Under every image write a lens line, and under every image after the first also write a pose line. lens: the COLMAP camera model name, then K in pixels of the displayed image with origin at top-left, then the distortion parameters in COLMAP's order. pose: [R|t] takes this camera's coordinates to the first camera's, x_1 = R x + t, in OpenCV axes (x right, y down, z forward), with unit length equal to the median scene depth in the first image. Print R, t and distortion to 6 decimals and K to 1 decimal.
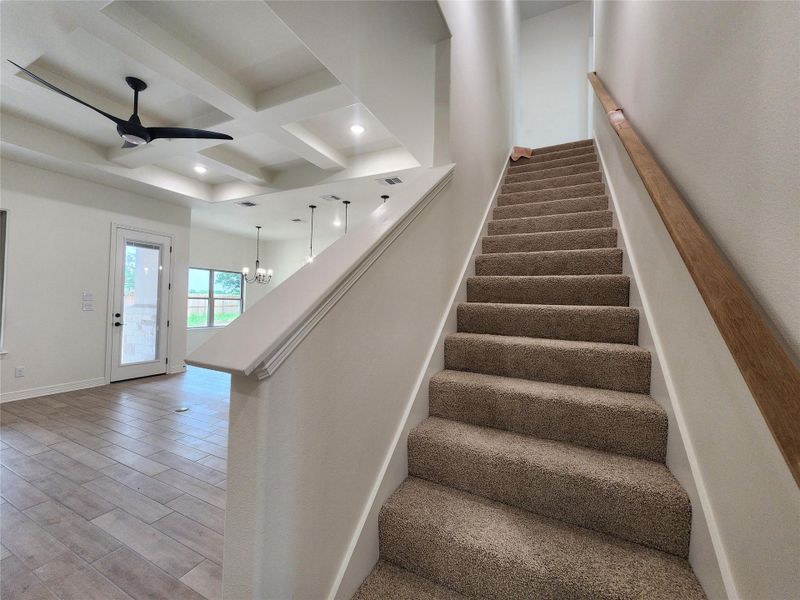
lens RADIAL K [[326.6, 0, 395.8], [0, 326.6, 295.5], [0, 0, 1]] dist [0.000211, -0.000336]
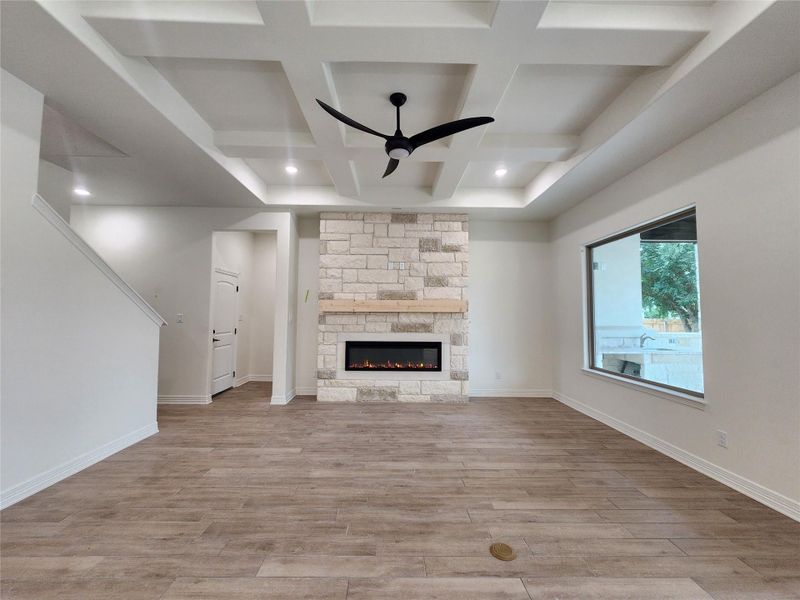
lens RADIAL K [[326.6, 0, 394.5], [0, 326.6, 297.6], [0, 0, 1]] dist [0.000211, -0.000336]
pose [[-0.891377, -0.058900, -0.449420, -0.224591], [-0.021908, 0.995961, -0.087077, 0.021868], [0.452734, -0.067773, -0.889066, 1.104155]]
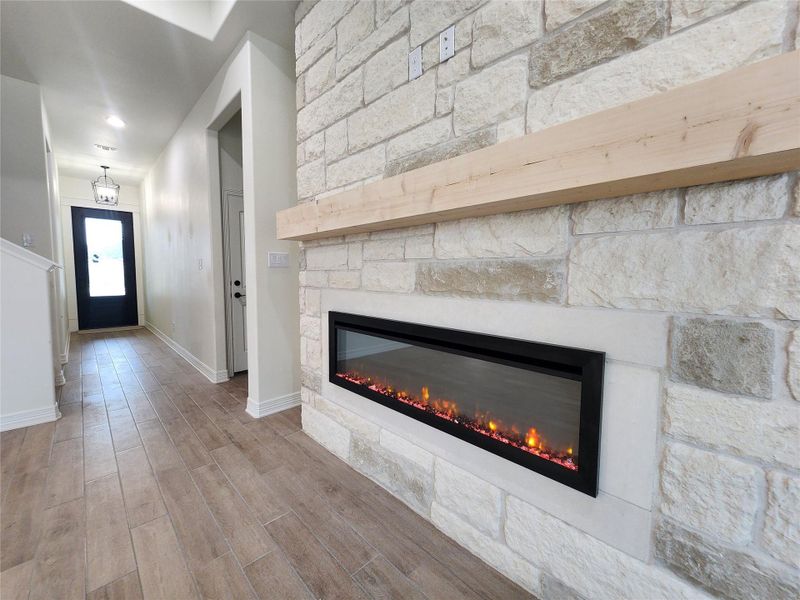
lens RADIAL K [[326.6, 0, 395.1], [0, 326.6, 296.6], [0, 0, 1]] dist [0.000211, -0.000336]
pose [[-0.940572, -0.053184, 0.335403, -0.780227], [-0.035792, 0.997685, 0.057827, 0.027026], [-0.337702, 0.042386, -0.940298, 0.465772]]
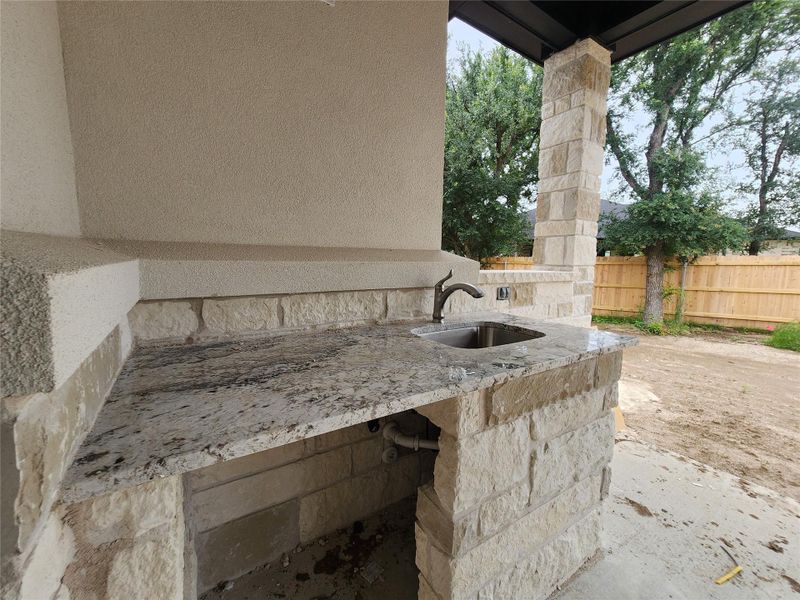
lens RADIAL K [[326.6, 0, 399.3], [0, 326.6, 301.0], [0, 0, 1]] dist [0.000211, -0.000336]
pose [[-0.498047, 0.073816, -0.864002, -1.181581], [-0.011978, 0.995690, 0.091972, 0.026492], [0.867067, 0.056155, -0.495016, 0.615030]]
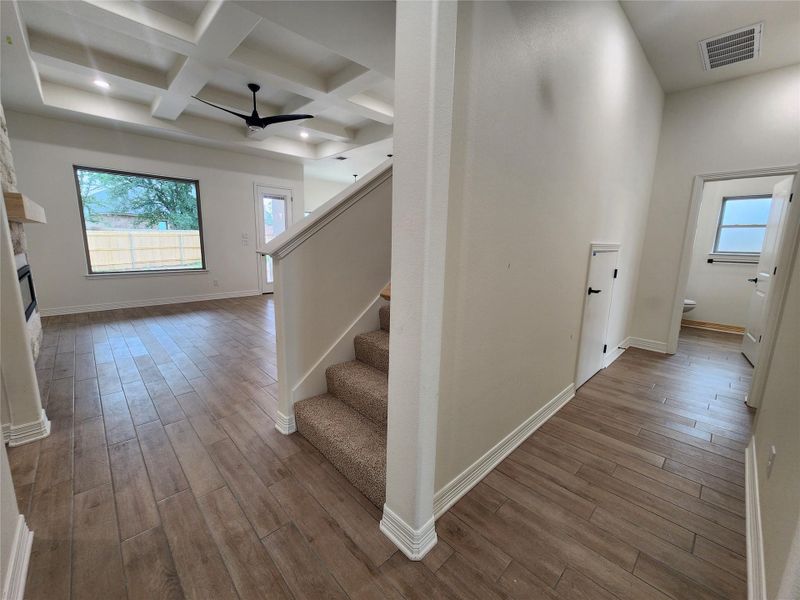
lens RADIAL K [[326.6, 0, 396.5], [0, 326.6, 296.0], [0, 0, 1]] dist [0.000211, -0.000336]
pose [[0.940335, 0.051869, -0.336273, 0.215984], [0.010612, 0.983360, 0.181355, 0.011750], [0.340084, -0.174103, 0.924138, -0.186213]]
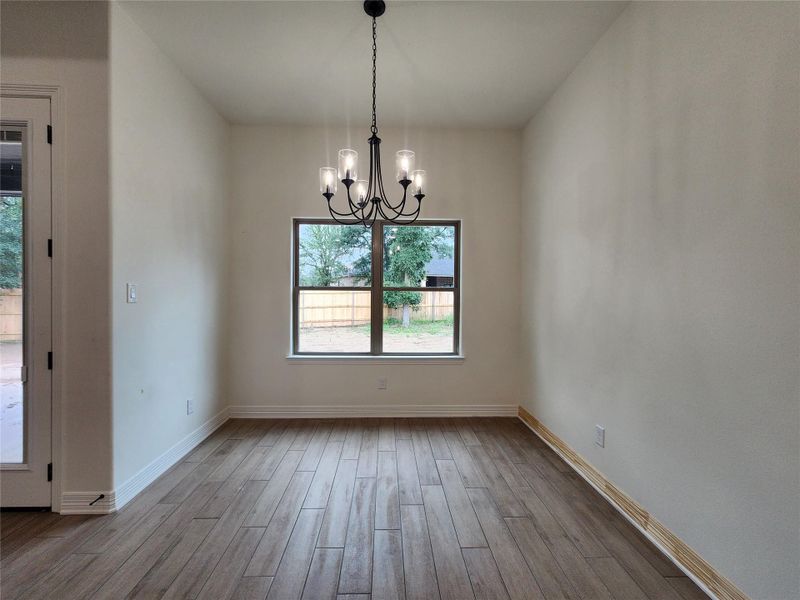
lens RADIAL K [[326.6, 0, 396.9], [0, 326.6, 296.2], [0, 0, 1]] dist [0.000211, -0.000336]
pose [[0.478702, -0.012510, -0.877888, -0.284949], [0.021183, 0.999772, -0.002696, 0.035761], [0.877722, -0.017306, 0.478858, 1.350686]]
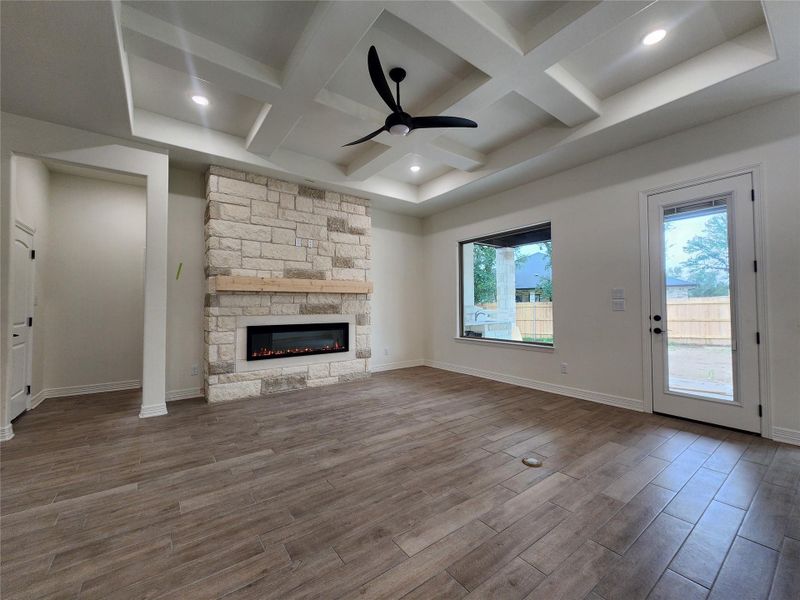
lens RADIAL K [[326.6, 0, 394.2], [0, 326.6, 297.0], [0, 0, 1]] dist [0.000211, -0.000336]
pose [[-0.464683, -0.048536, -0.884146, 0.034524], [0.012568, 0.998035, -0.061393, 0.053235], [0.885388, -0.039640, -0.463160, 0.858377]]
